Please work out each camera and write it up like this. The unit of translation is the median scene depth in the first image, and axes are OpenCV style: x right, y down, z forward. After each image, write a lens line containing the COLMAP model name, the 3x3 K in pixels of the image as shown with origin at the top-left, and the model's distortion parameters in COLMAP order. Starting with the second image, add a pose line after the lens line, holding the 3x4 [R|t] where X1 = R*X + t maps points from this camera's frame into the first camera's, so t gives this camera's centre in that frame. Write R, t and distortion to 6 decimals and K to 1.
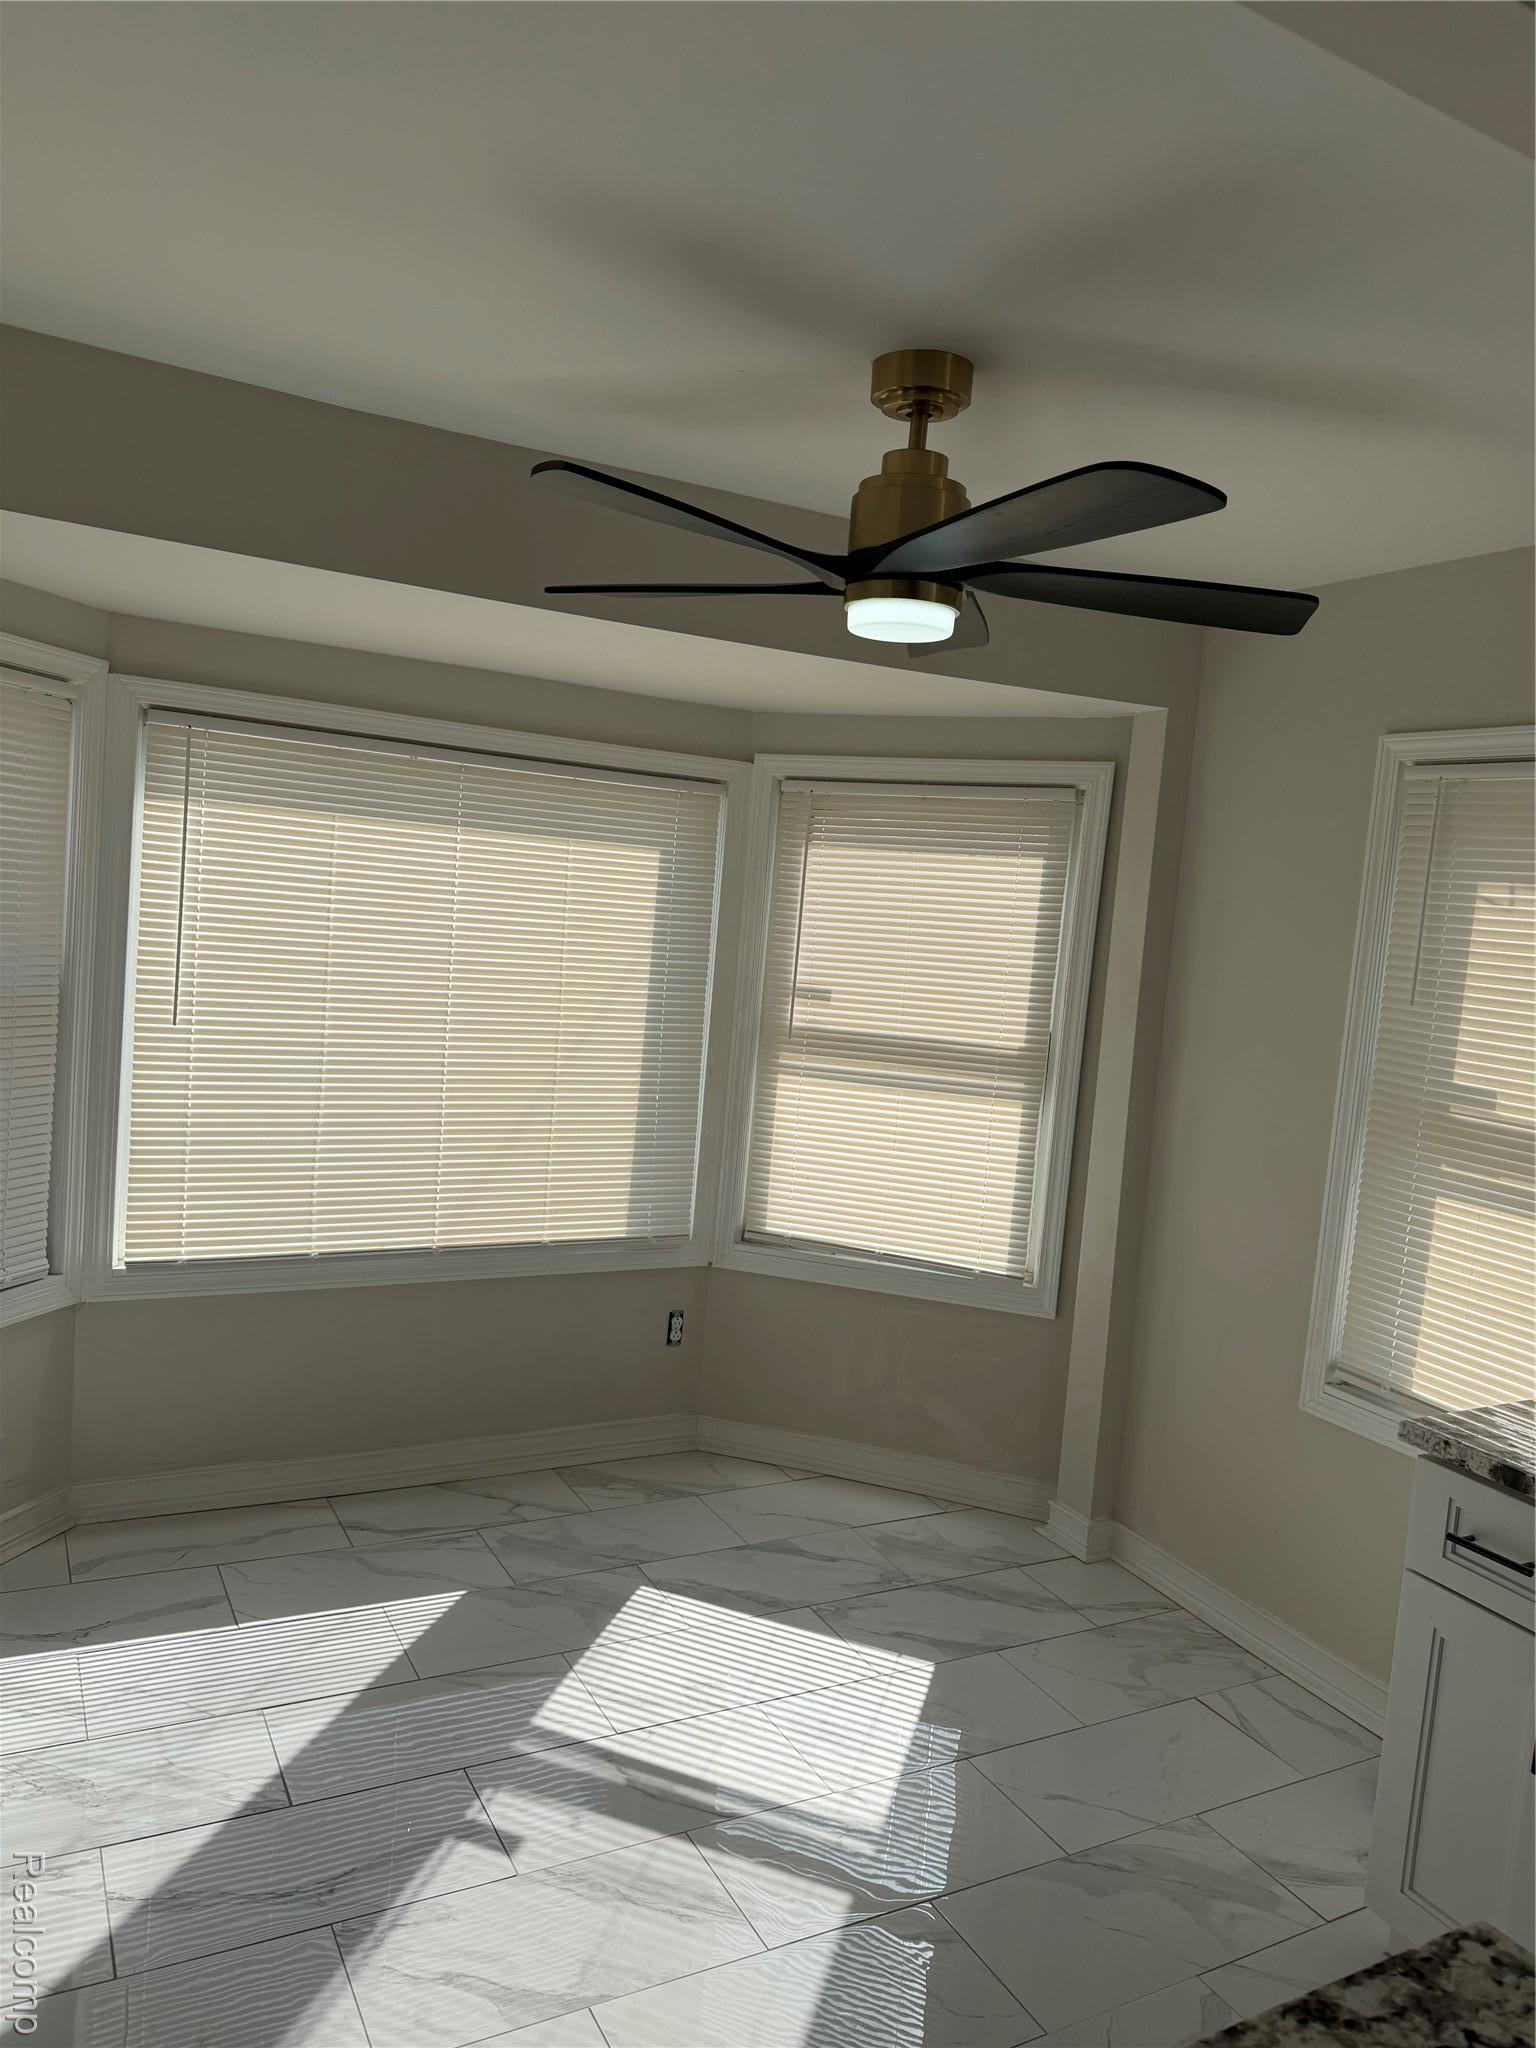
lens RADIAL K [[1378.7, 0, 745.3], [0, 1378.7, 980.0], [0, 0, 1]] dist [0.081072, -0.188957]
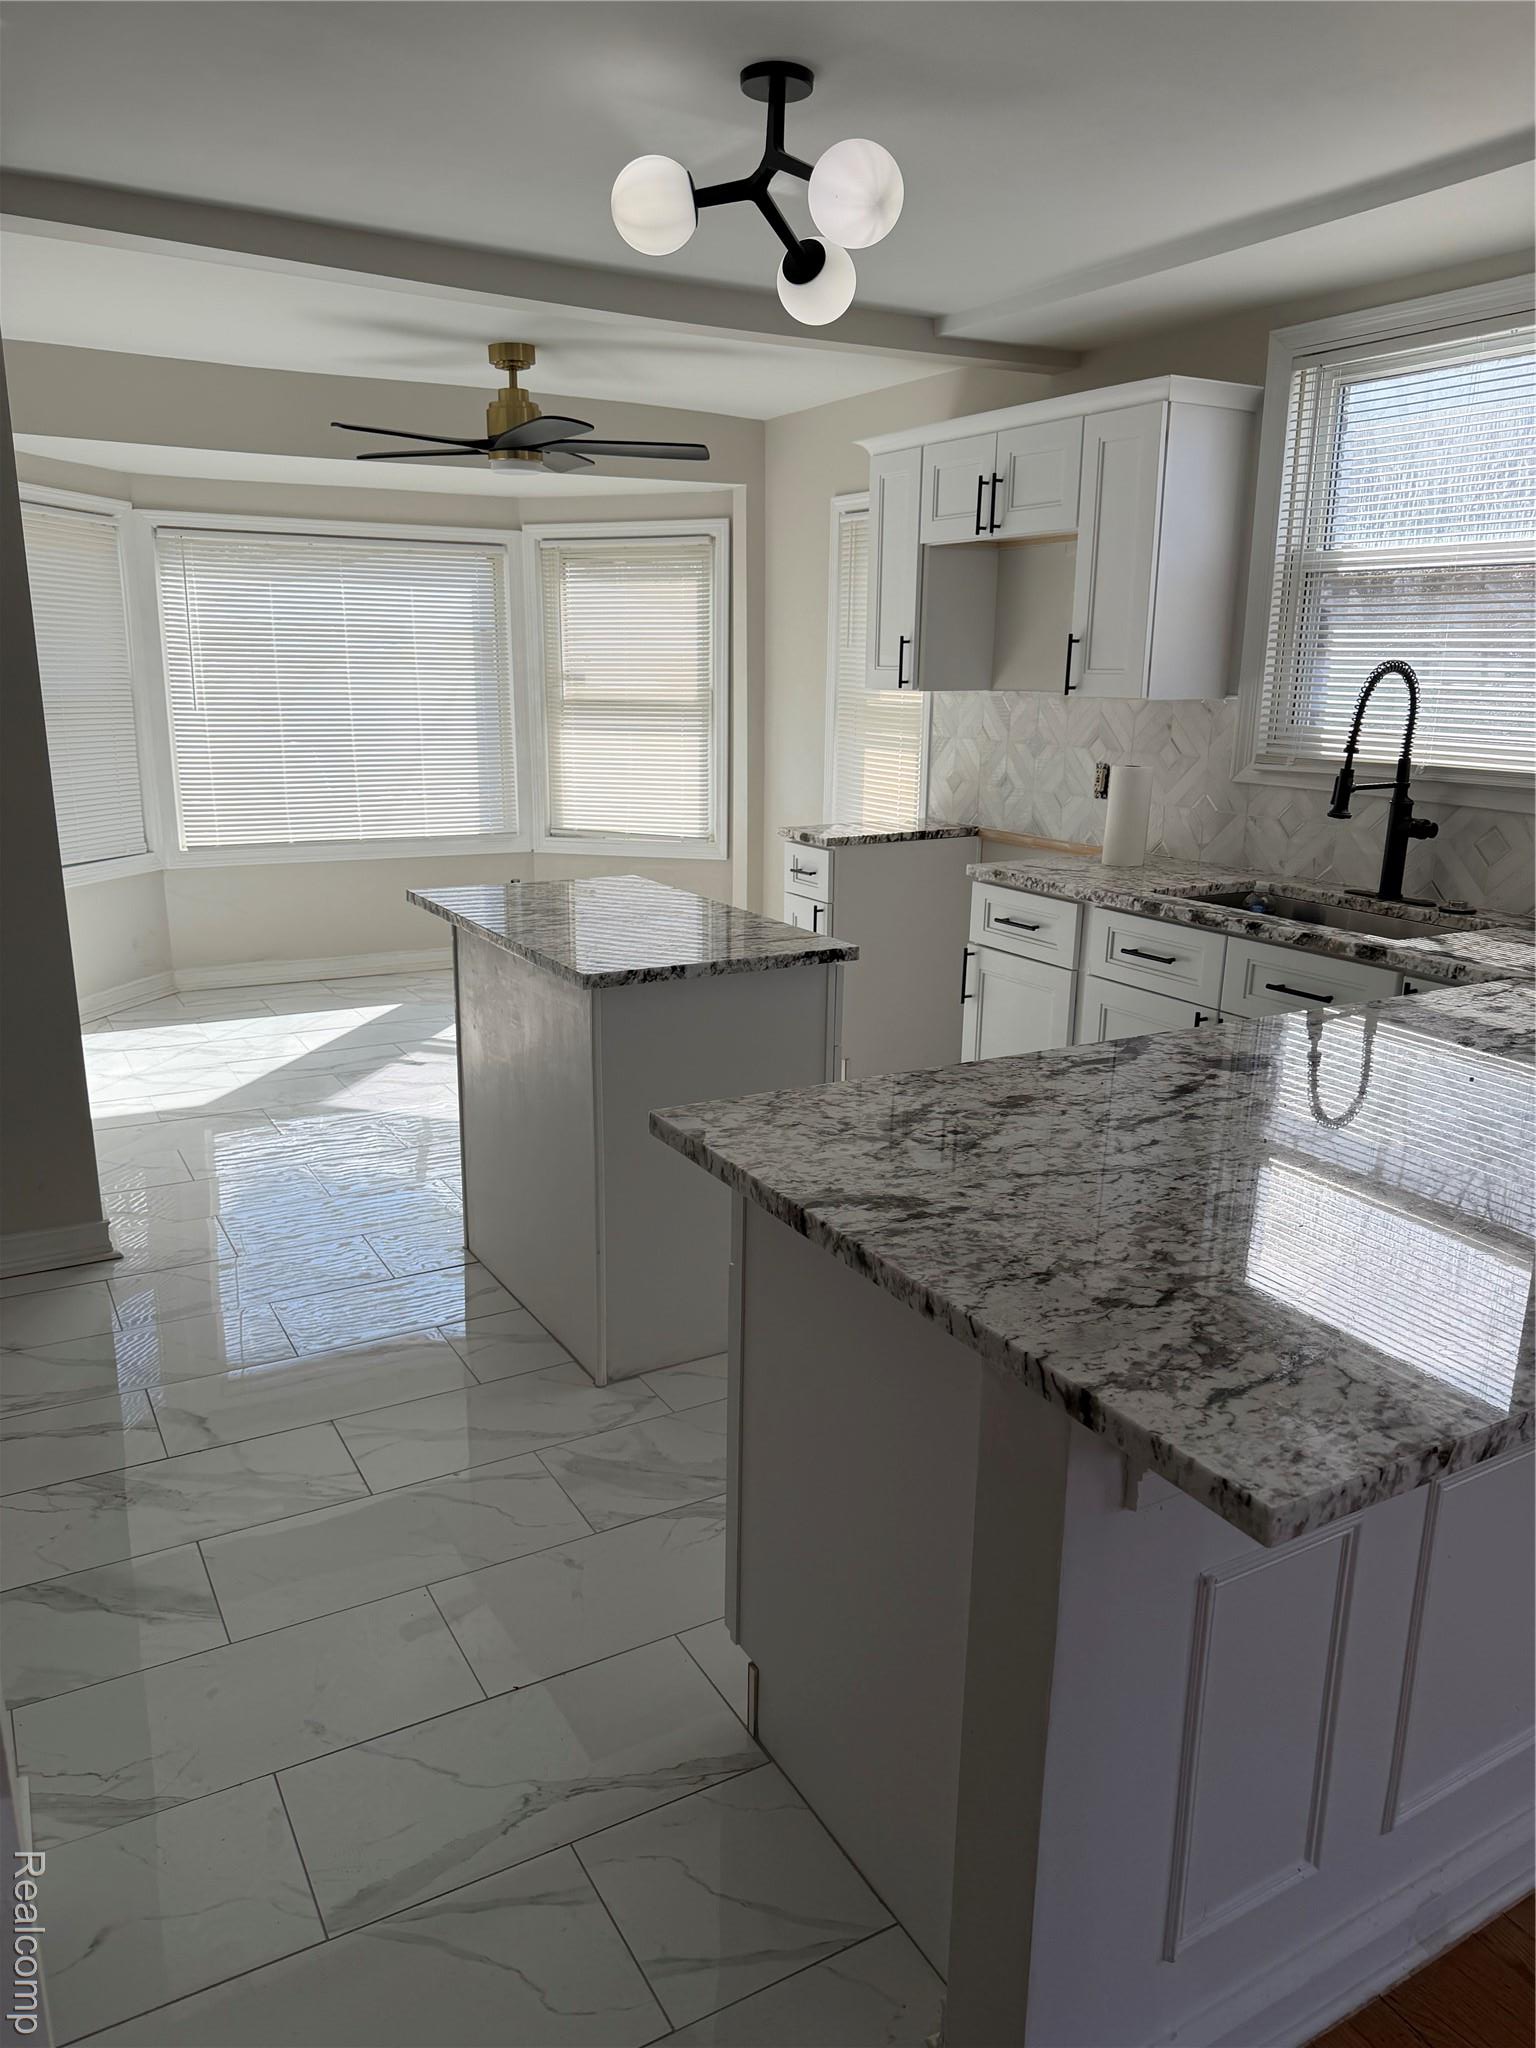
lens RADIAL K [[1429.8, 0, 763.8], [0, 1429.8, 1045.4], [0, 0, 1]] dist [0.126893, -0.219945]
pose [[0.996806, -0.077837, 0.017865, 0.229253], [0.072497, 0.975789, 0.206350, 0.108405], [-0.033494, -0.204395, 0.978315, -0.852428]]
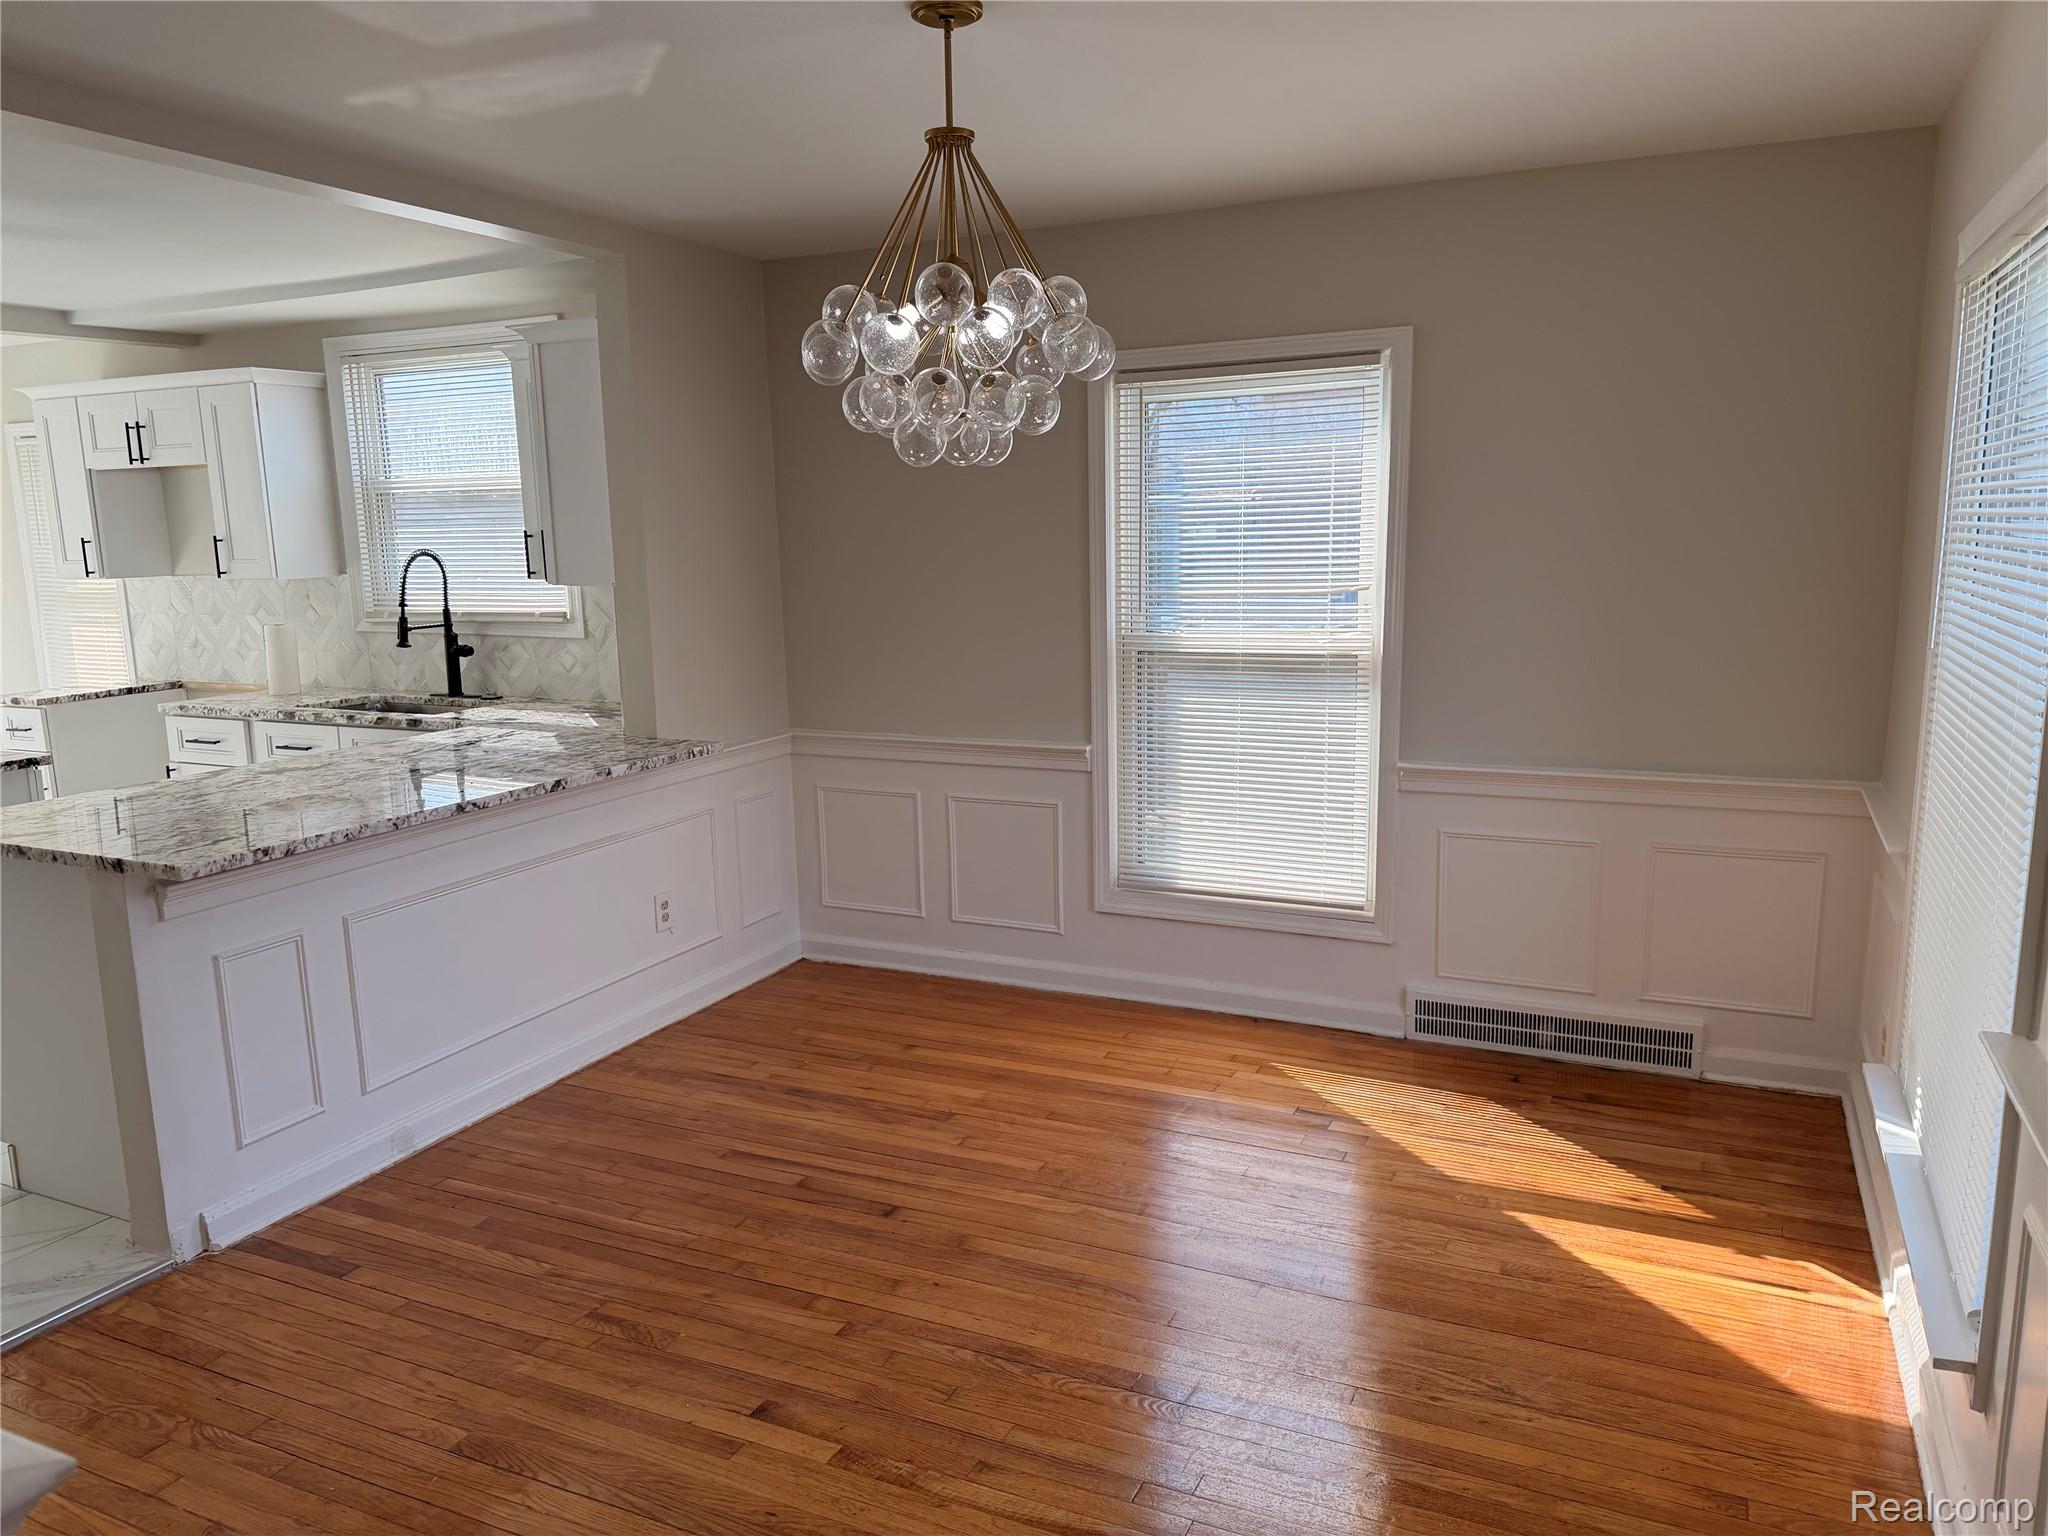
lens RADIAL K [[1472.5, 0, 1007.3], [0, 1472.5, 775.4], [0, 0, 1]] dist [0.044753, -0.045804]
pose [[0.801145, -0.200739, 0.563801, 0.239490], [0.122919, 0.977176, 0.173256, 0.126954], [-0.585712, -0.069501, 0.807534, -1.539249]]
